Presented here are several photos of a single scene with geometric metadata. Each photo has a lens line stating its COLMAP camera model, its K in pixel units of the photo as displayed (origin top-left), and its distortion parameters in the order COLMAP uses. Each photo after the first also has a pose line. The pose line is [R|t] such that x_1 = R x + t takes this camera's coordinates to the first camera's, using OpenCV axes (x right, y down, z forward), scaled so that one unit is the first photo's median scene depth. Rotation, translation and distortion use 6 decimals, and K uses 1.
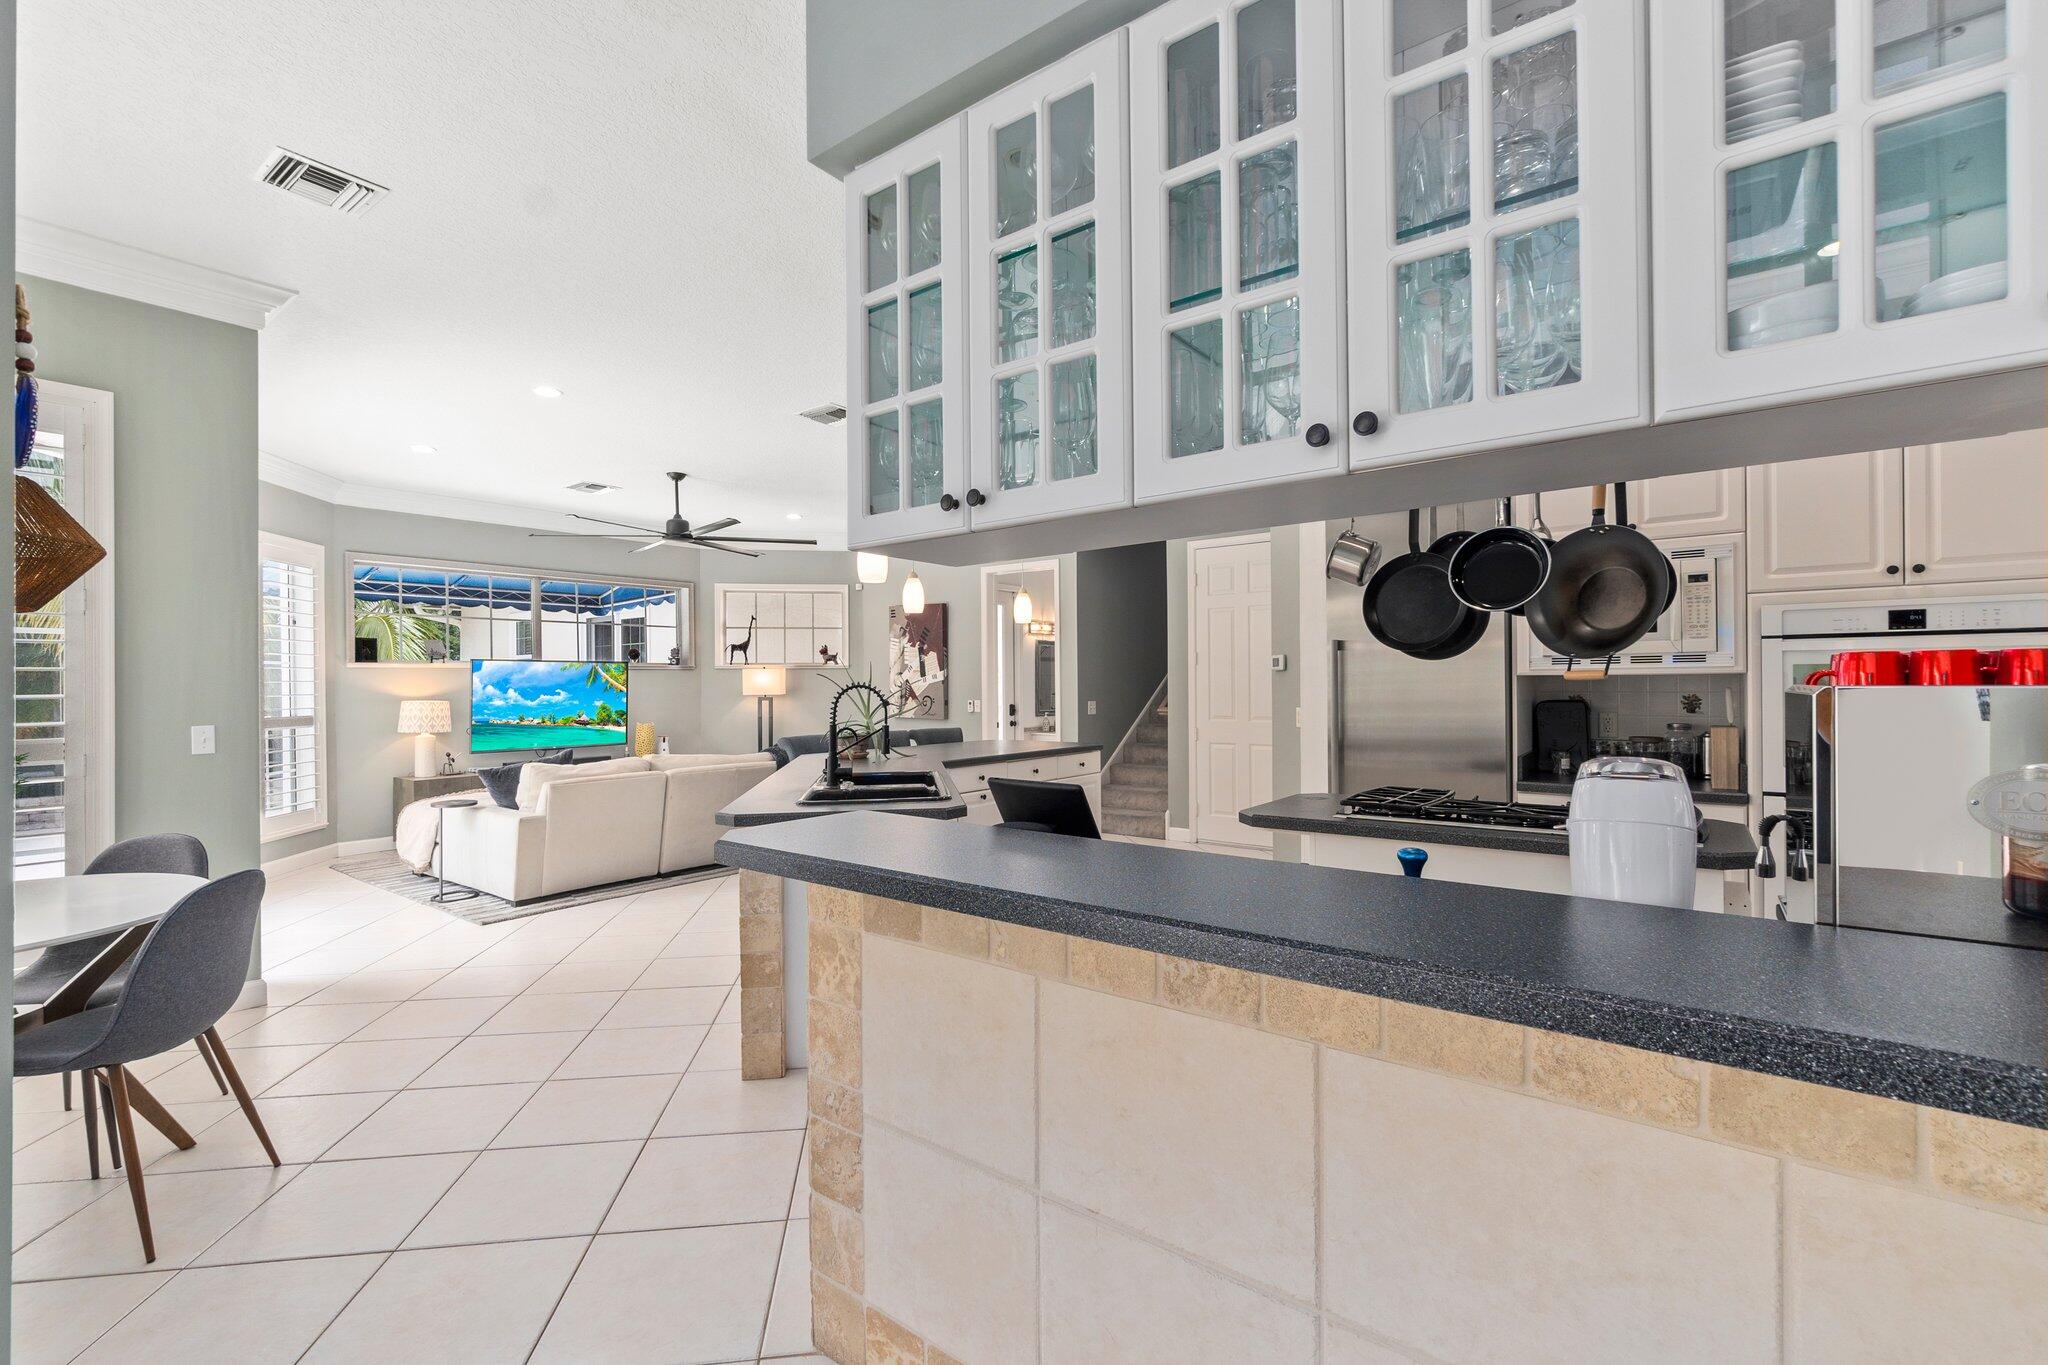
lens RADIAL K [[900.4, 0, 1024.0], [0, 900.4, 682.5], [0, 0, 1]] dist [-0.000659, 0.000357]
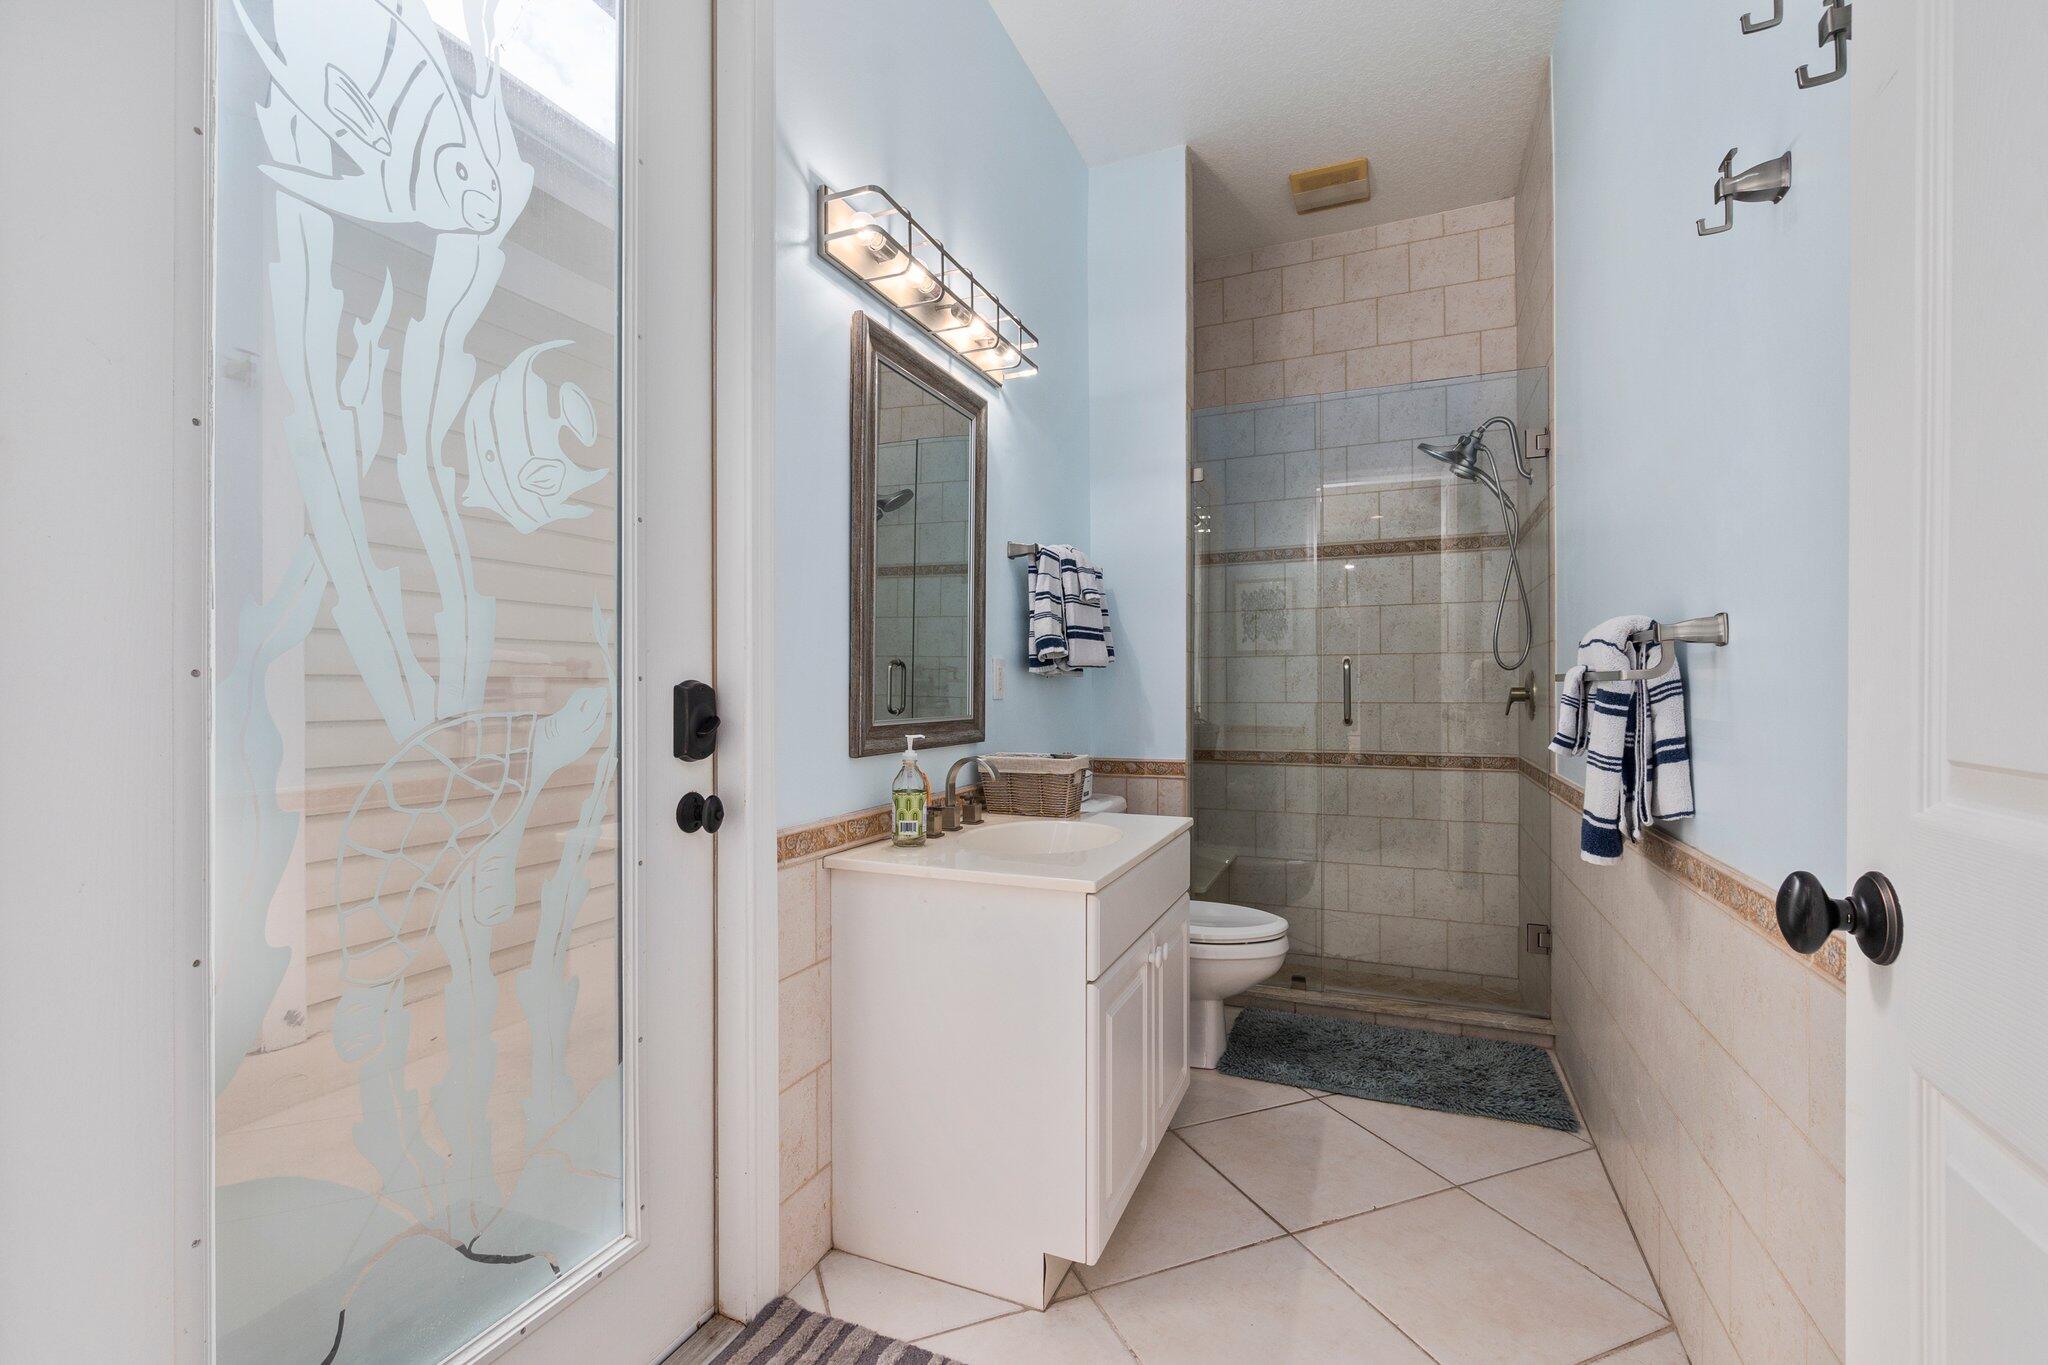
lens RADIAL K [[869.7, 0, 1022.9], [0, 869.7, 692.2], [0, 0, 1]] dist [0.000450, 0.000037]
pose [[0.969608, 0.005055, 0.244611, 0.004658], [-0.006557, 0.999964, 0.005327, 0.027436], [-0.244575, -0.006769, 0.969607, 0.938006]]
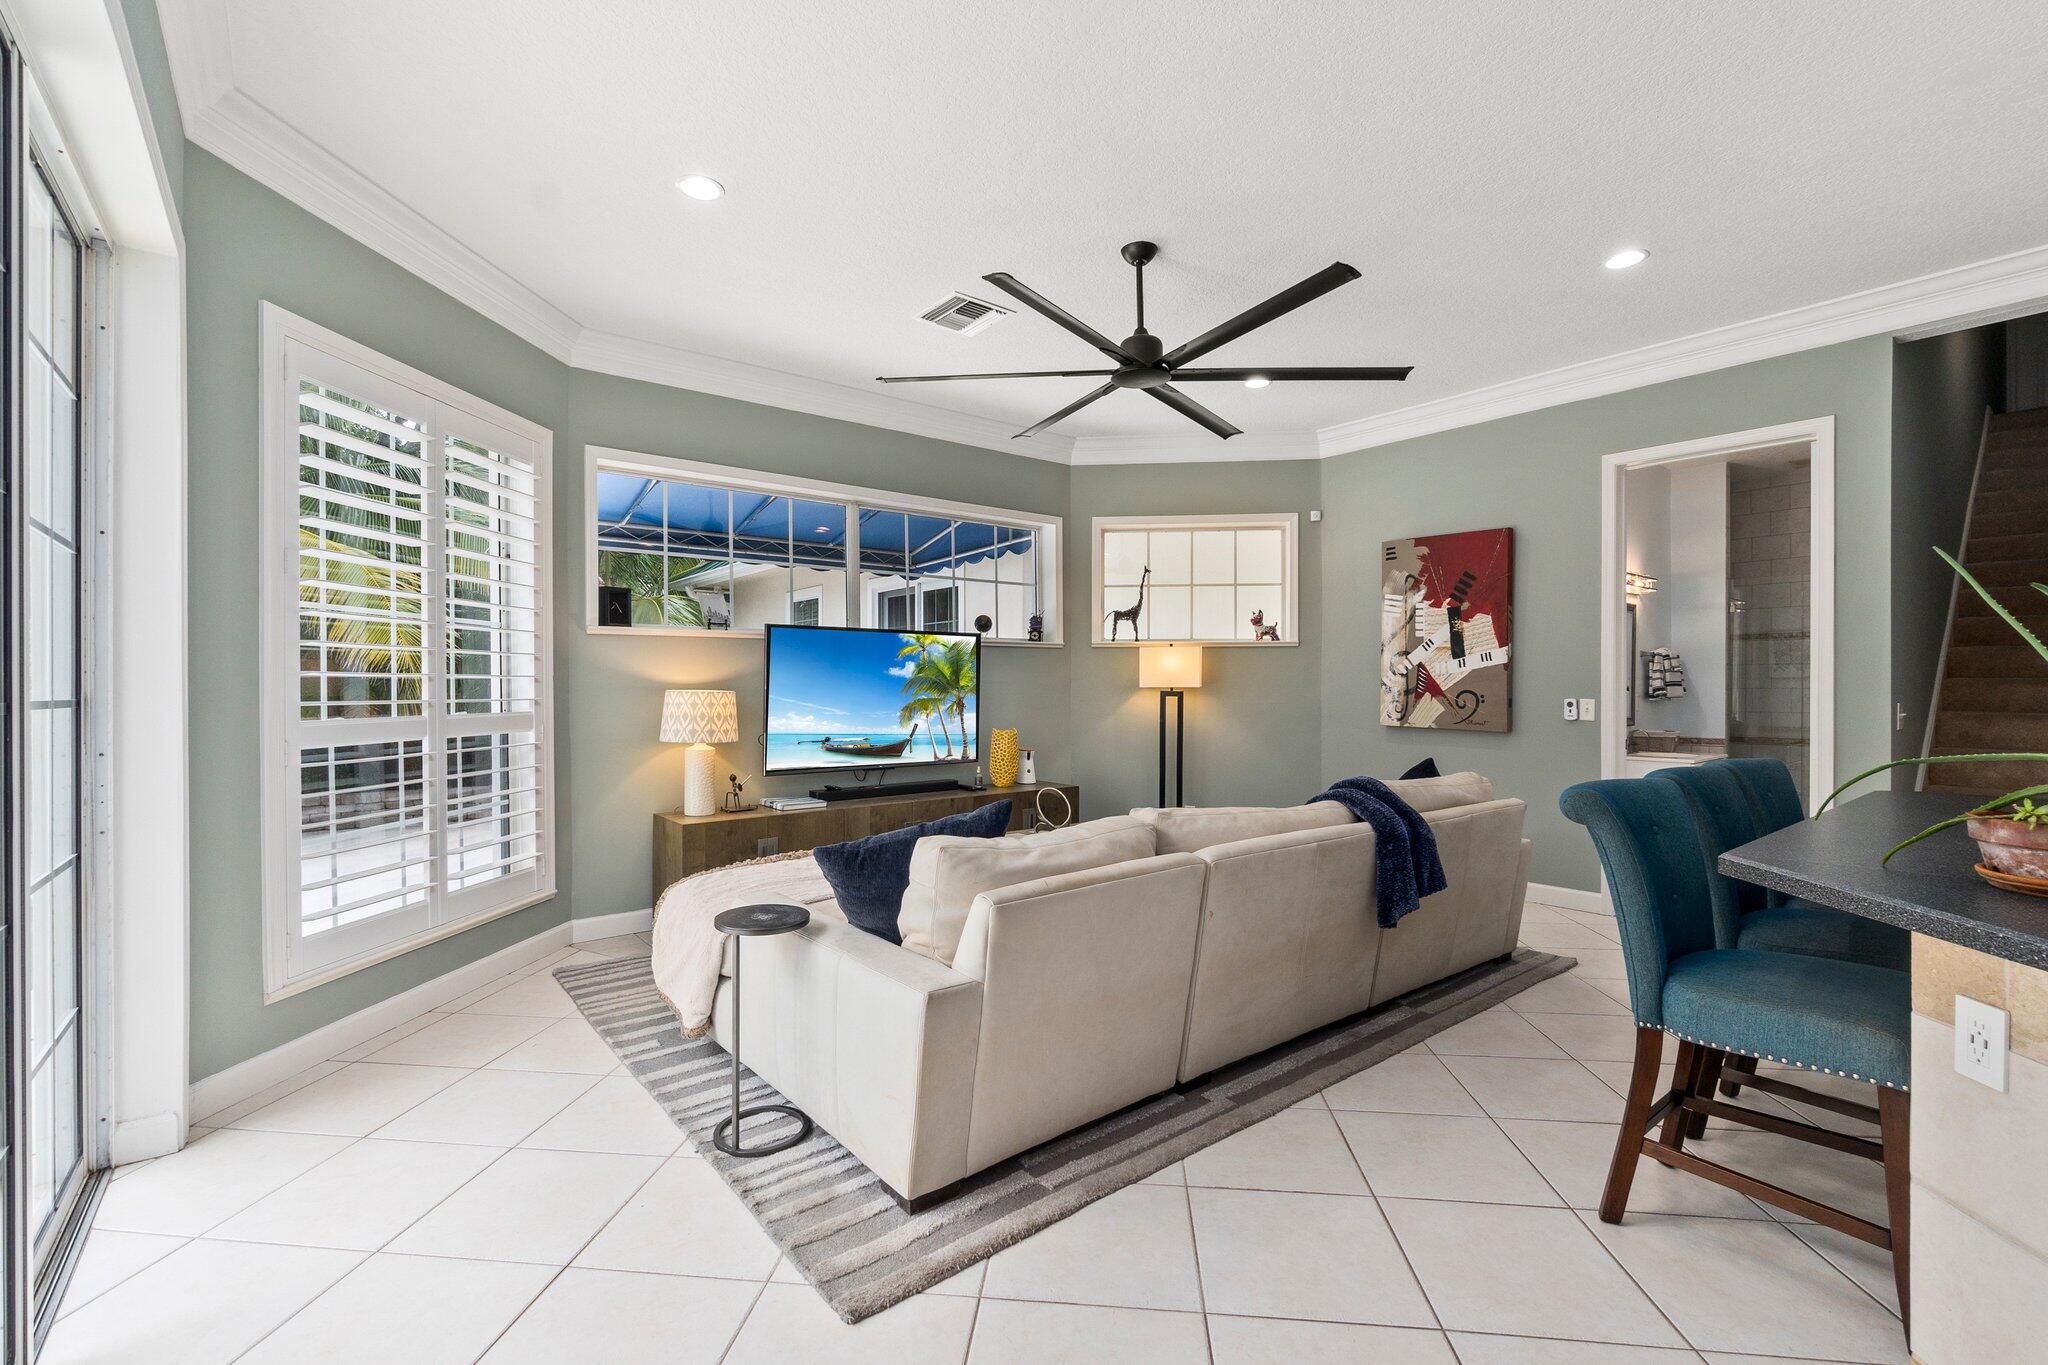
lens RADIAL K [[900.4, 0, 1024.0], [0, 900.4, 682.5], [0, 0, 1]] dist [-0.000659, 0.000357]
pose [[0.972265, 0.004337, -0.233843, -0.250355], [-0.005215, 0.999981, -0.003136, 0.013025], [0.233825, 0.004269, 0.972269, 0.371069]]
